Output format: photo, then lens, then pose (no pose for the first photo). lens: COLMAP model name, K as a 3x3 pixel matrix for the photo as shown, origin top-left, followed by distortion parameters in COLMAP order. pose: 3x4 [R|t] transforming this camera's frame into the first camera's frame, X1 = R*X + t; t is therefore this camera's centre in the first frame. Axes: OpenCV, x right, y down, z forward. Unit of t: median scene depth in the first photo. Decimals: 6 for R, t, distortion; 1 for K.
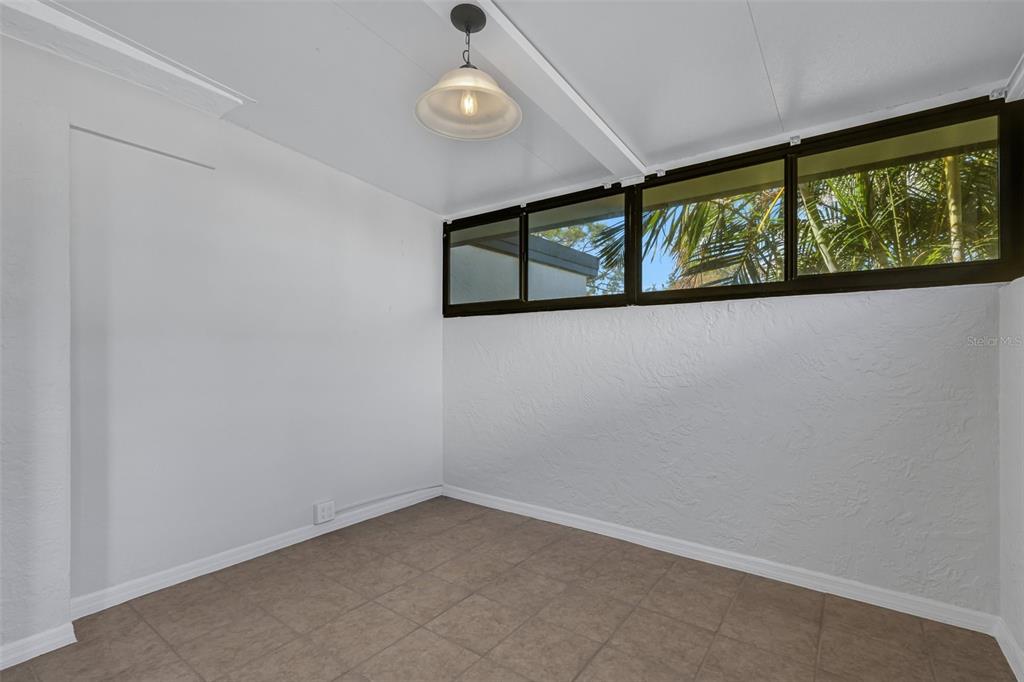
lens RADIAL K [[467.4, 0, 510.7], [0, 467.4, 347.0], [0, 0, 1]] dist [0.003975, -0.000587]
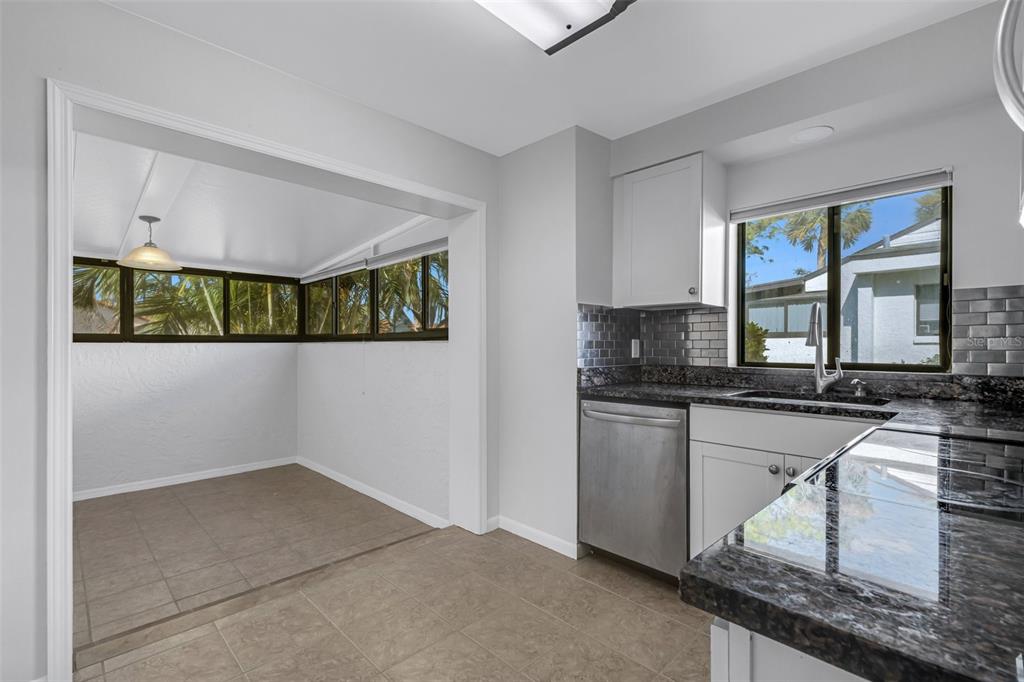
lens RADIAL K [[467.4, 0, 510.2], [0, 467.4, 340.9], [0, 0, 1]] dist [0.003975, -0.000587]
pose [[0.156800, 0.014609, 0.987522, -1.314301], [-0.008475, 0.999874, -0.013446, -0.099861], [-0.987594, -0.006261, 0.156904, -0.620816]]
